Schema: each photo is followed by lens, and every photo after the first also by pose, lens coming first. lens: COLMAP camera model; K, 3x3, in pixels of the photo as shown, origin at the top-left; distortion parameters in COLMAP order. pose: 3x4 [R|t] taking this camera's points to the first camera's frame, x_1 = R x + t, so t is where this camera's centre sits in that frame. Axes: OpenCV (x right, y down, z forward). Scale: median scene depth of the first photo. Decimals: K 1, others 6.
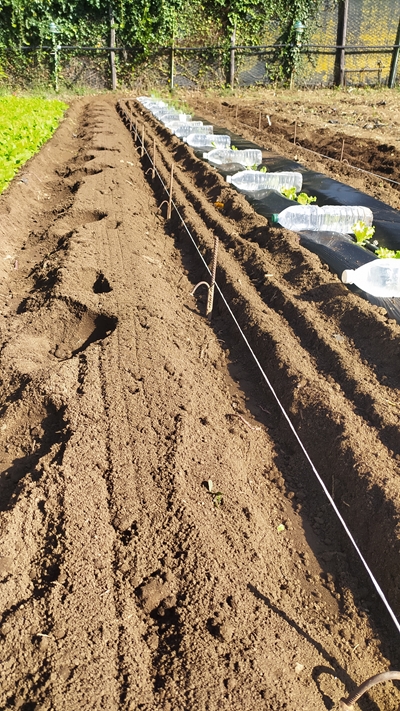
lens RADIAL K [[571.6, 0, 203.0], [0, 571.6, 353.7], [0, 0, 1]] dist [0.051340, -0.047146]
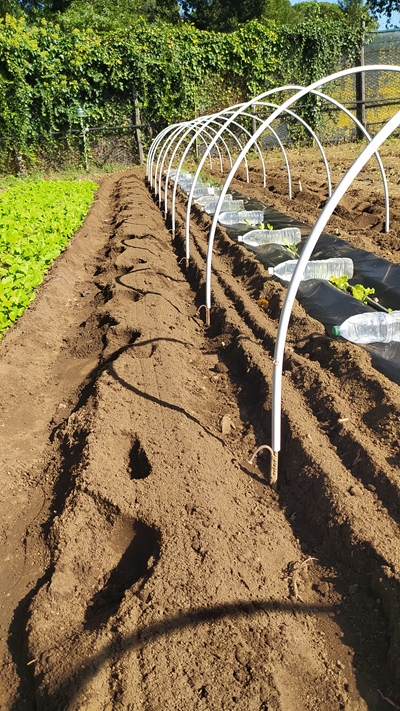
lens RADIAL K [[571.6, 0, 202.8], [0, 571.6, 358.2], [0, 0, 1]] dist [0.051340, -0.047146]
pose [[0.995278, -0.071127, -0.066045, -0.009454], [0.065126, 0.993904, -0.088962, -0.071104], [0.071970, 0.084241, 0.993843, 0.078177]]
